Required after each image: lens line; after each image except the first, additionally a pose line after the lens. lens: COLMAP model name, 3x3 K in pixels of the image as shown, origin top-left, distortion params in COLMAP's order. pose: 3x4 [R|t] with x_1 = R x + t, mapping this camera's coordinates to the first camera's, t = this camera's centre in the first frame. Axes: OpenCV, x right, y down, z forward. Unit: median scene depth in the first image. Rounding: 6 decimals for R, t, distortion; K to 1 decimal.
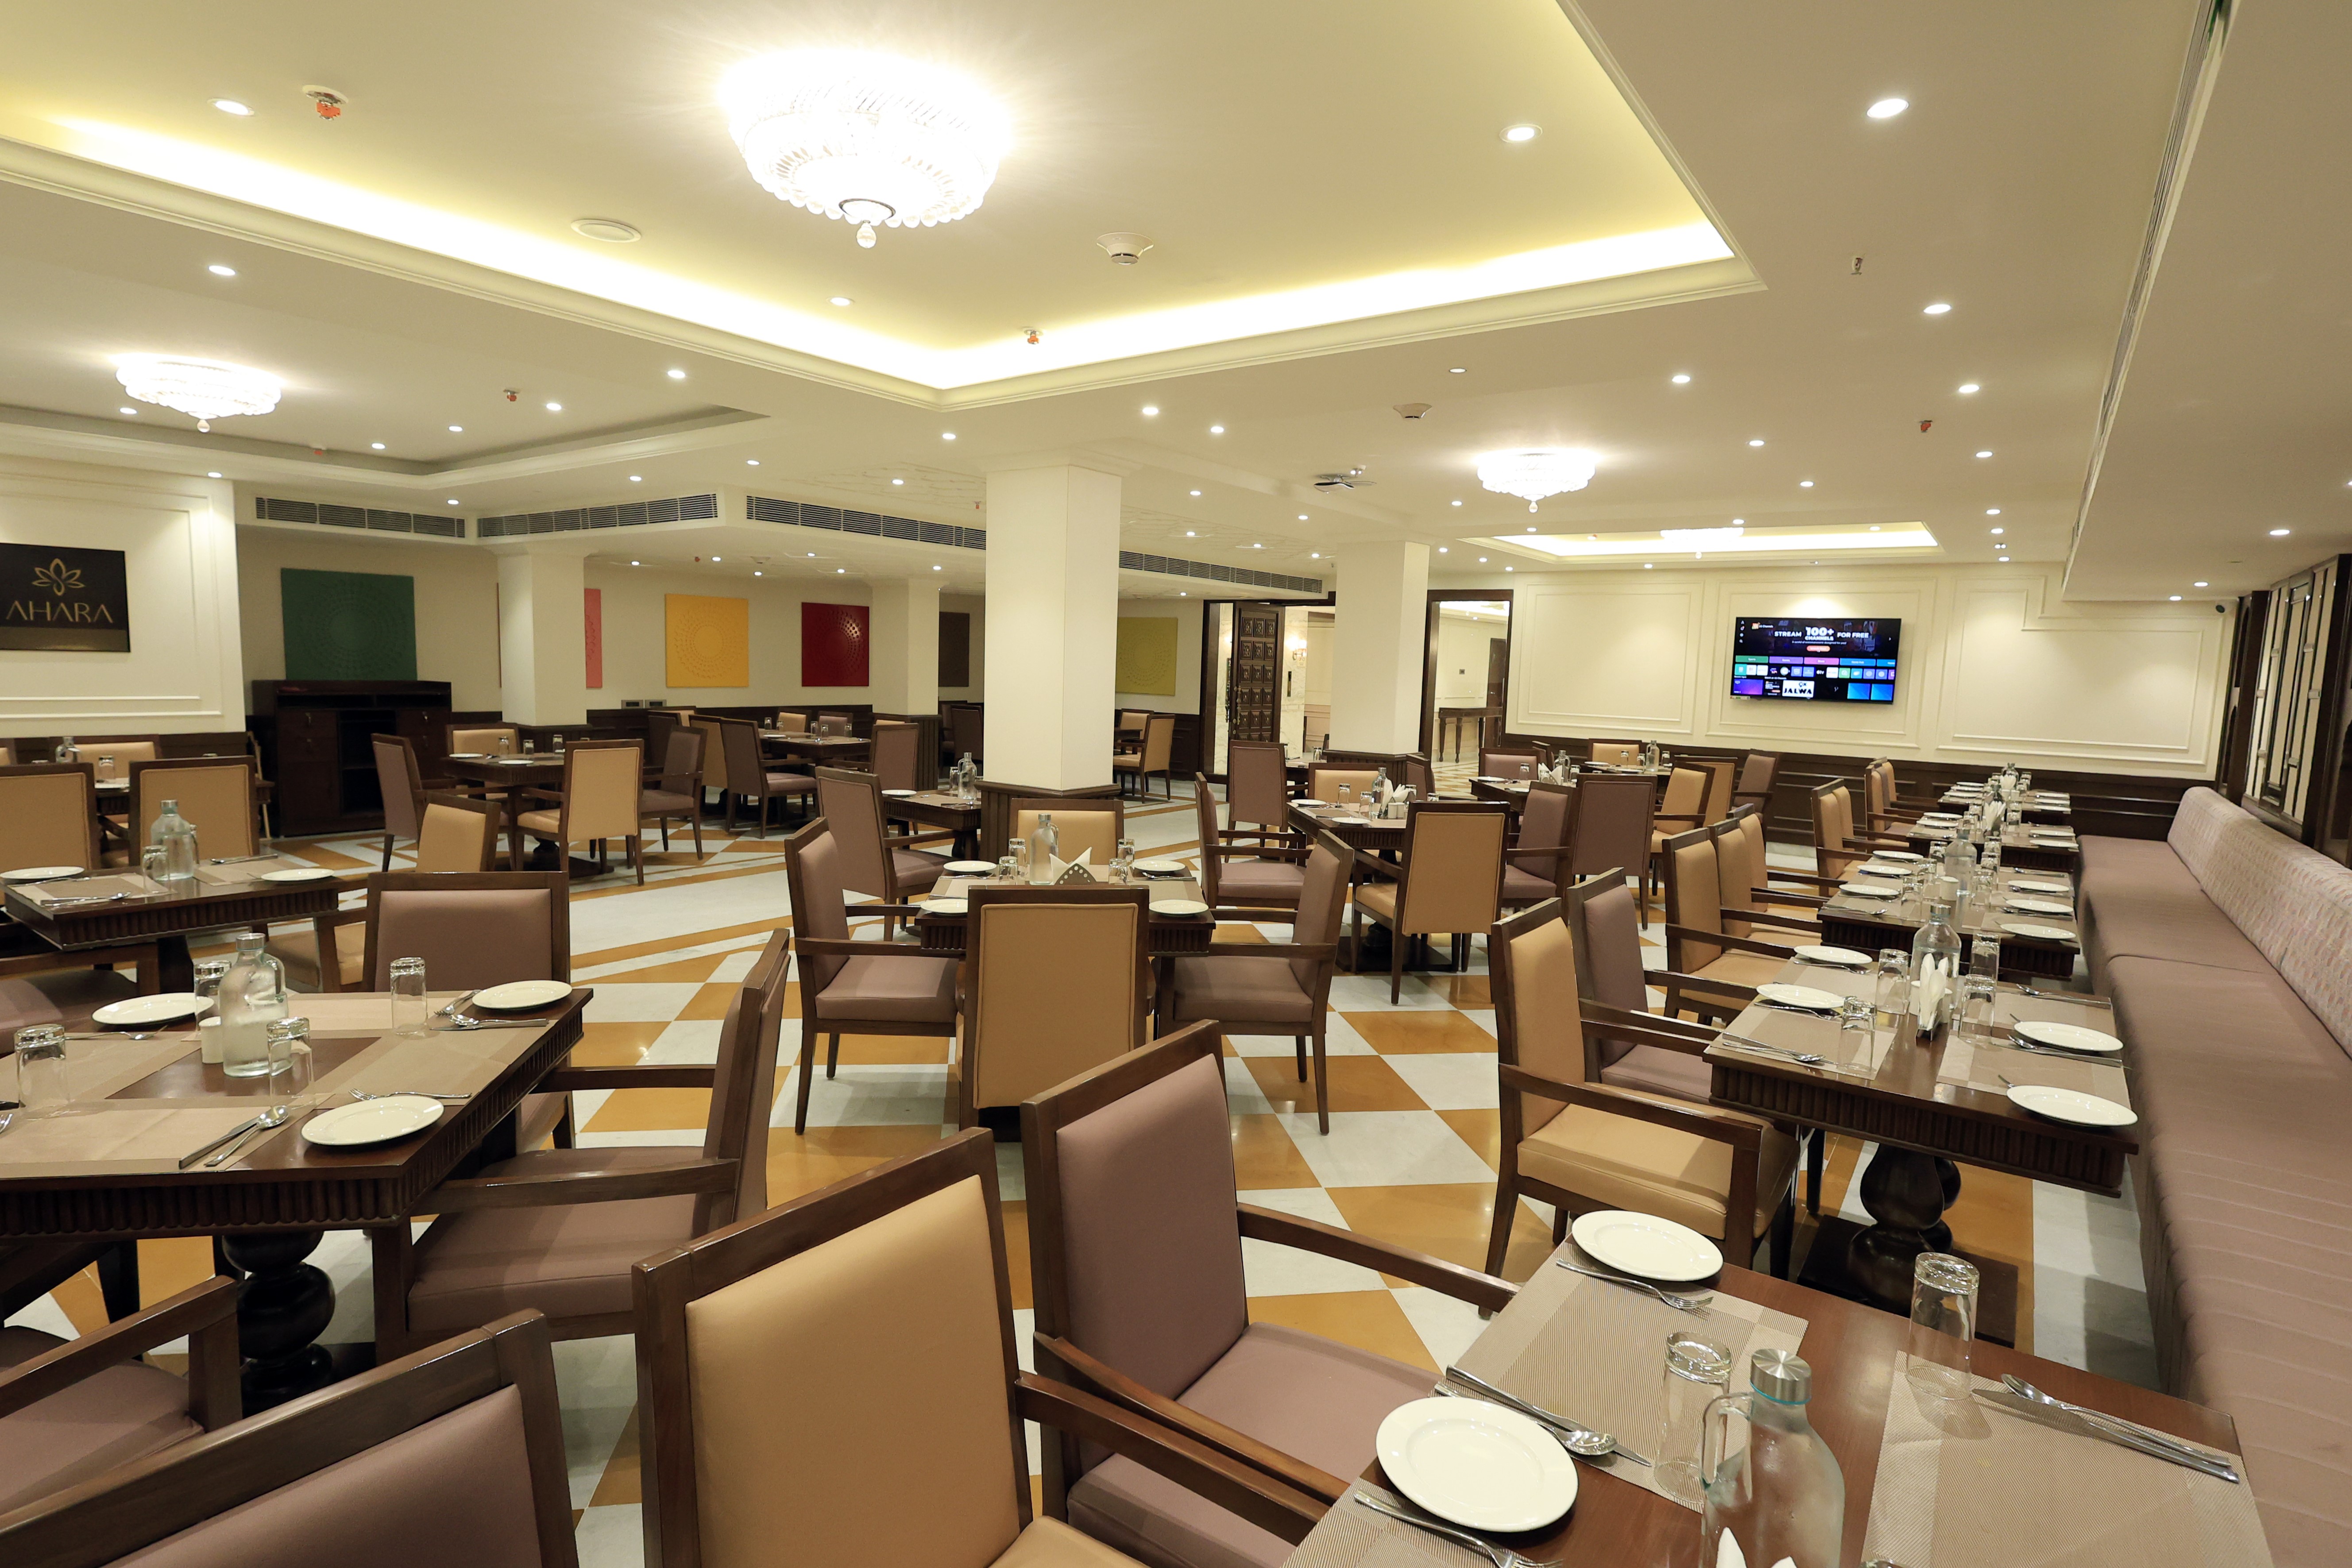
lens RADIAL K [[1115.2, 0, 1176.0], [0, 1115.2, 784.0], [0, 0, 1]] dist [0.013605, 0.000697]
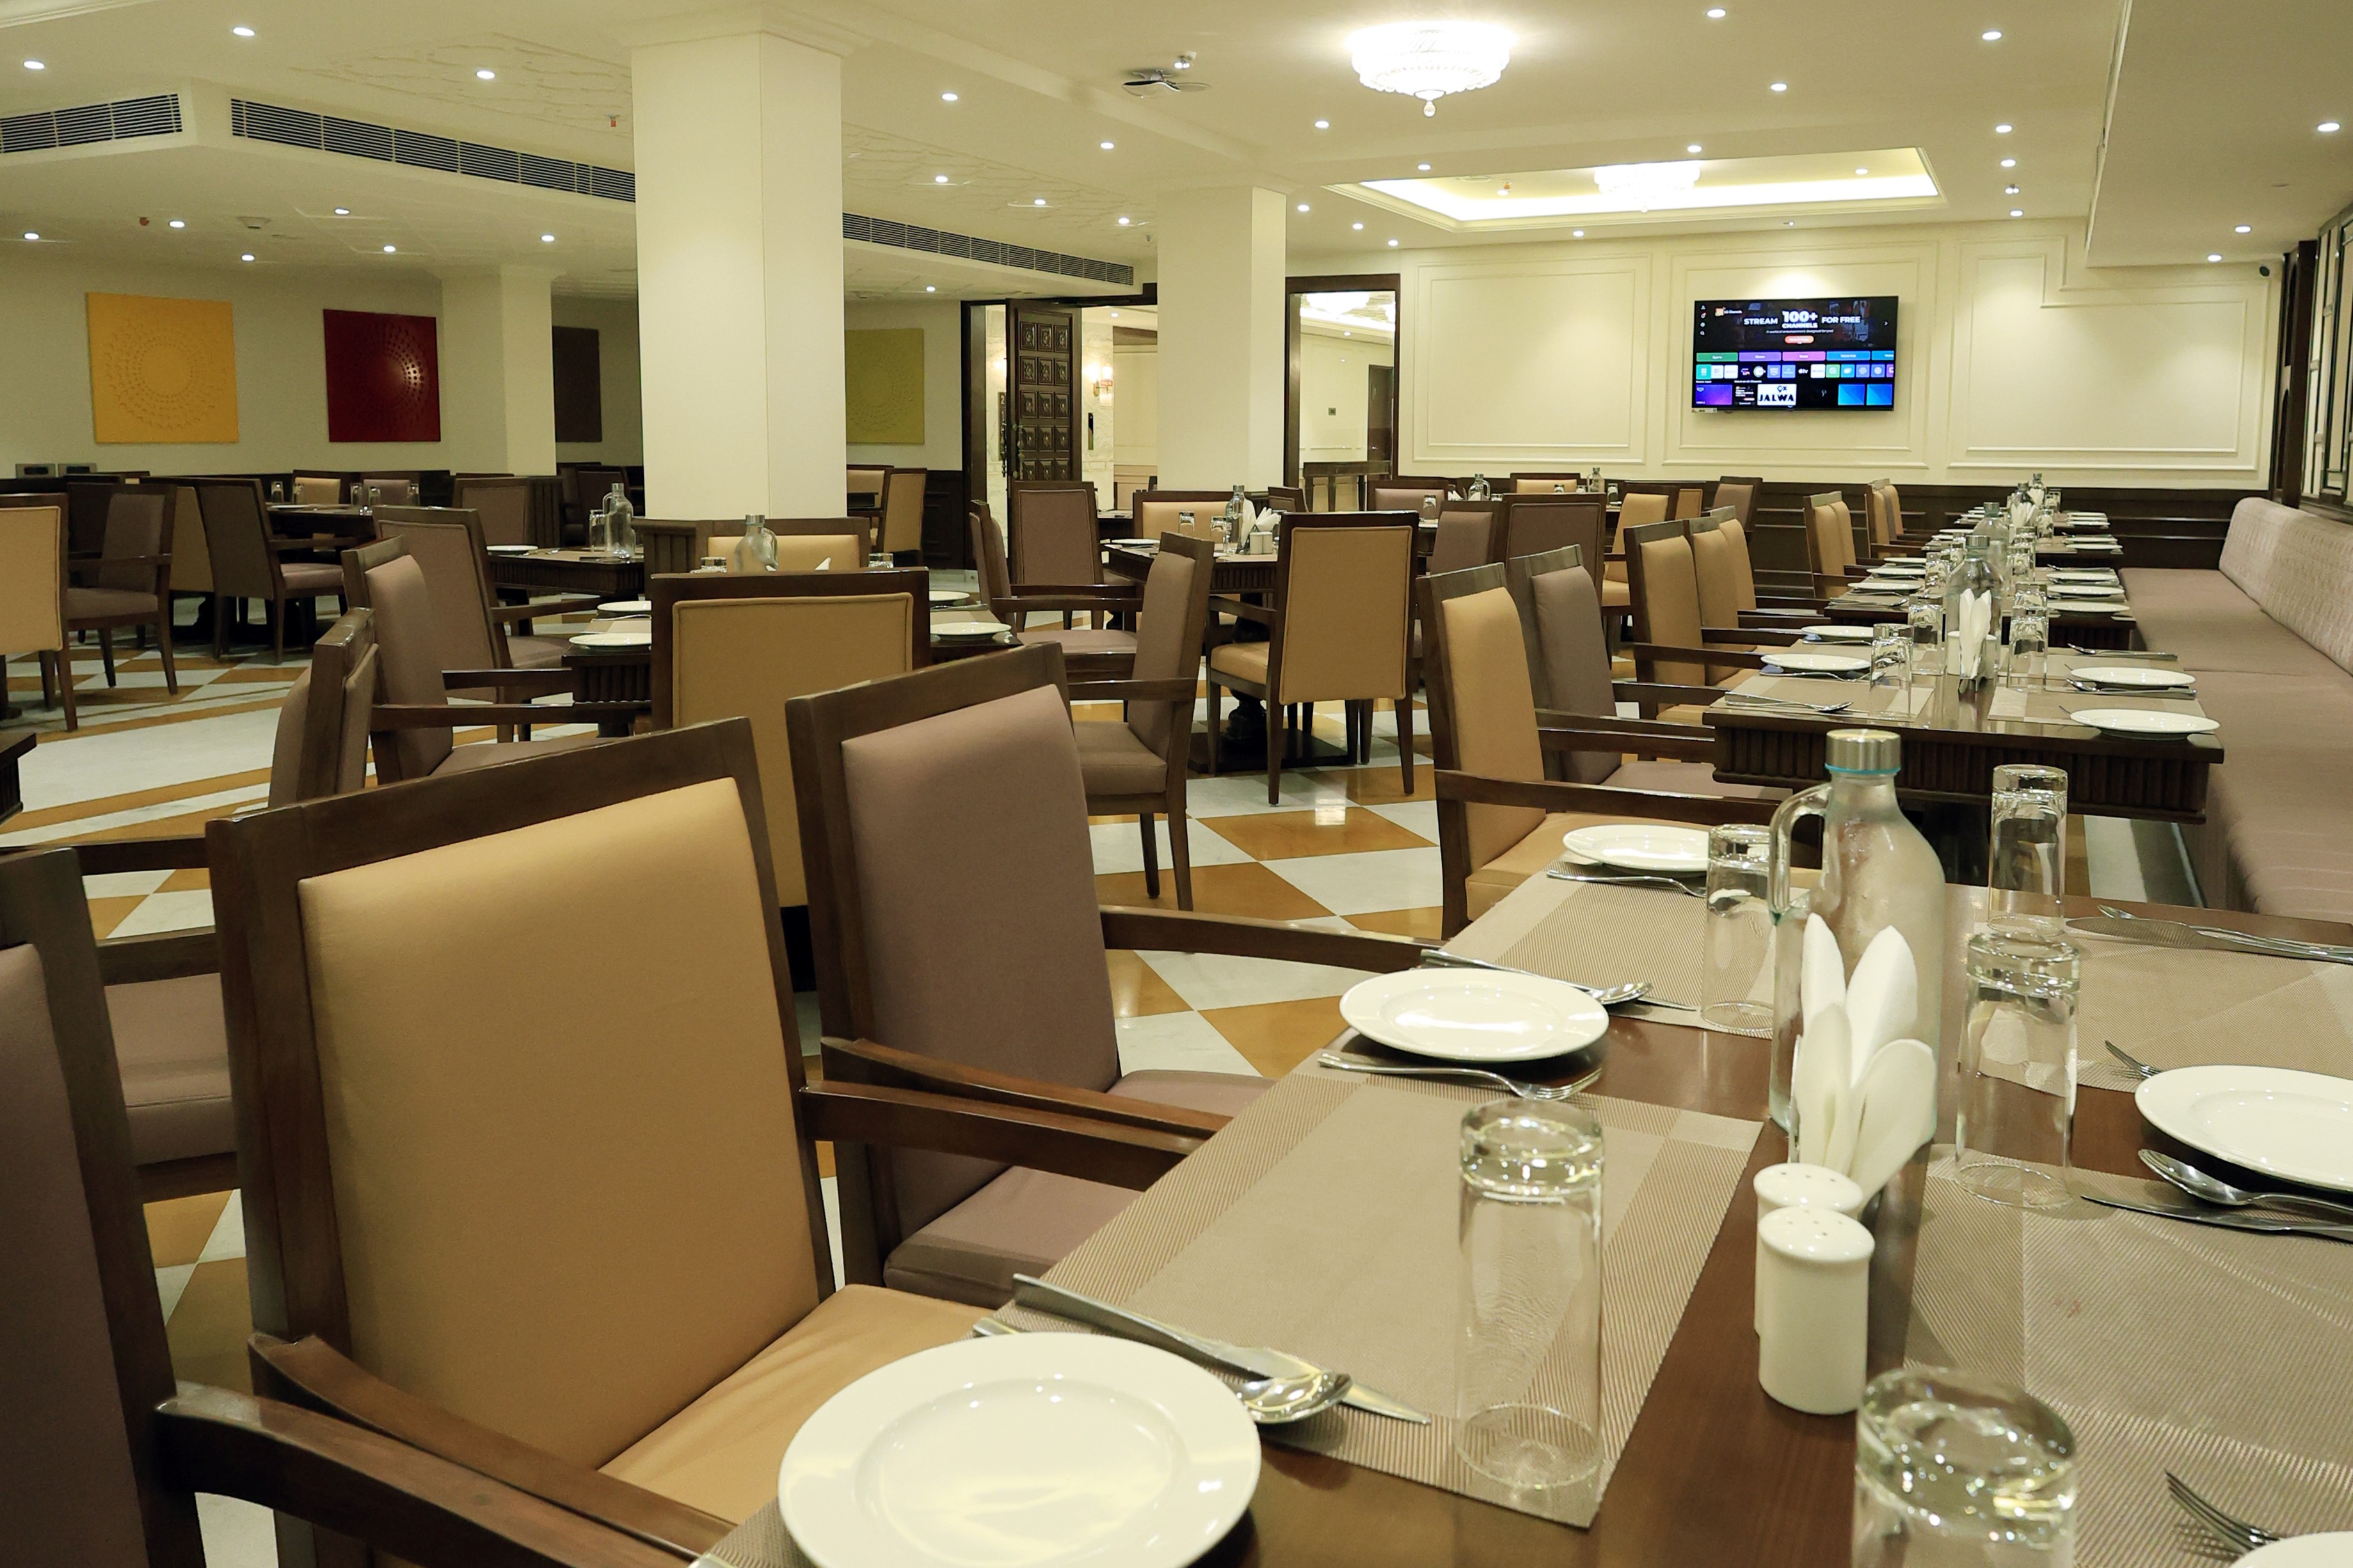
lens RADIAL K [[1652.3, 0, 1176.5], [0, 1652.3, 784.0], [0, 0, 1]] dist [0.007671, 0.007247]
pose [[0.984466, -0.045054, 0.169697, -0.034791], [0.046104, 0.998934, -0.002252, 0.156748], [-0.169414, 0.010041, 0.985494, -0.012170]]
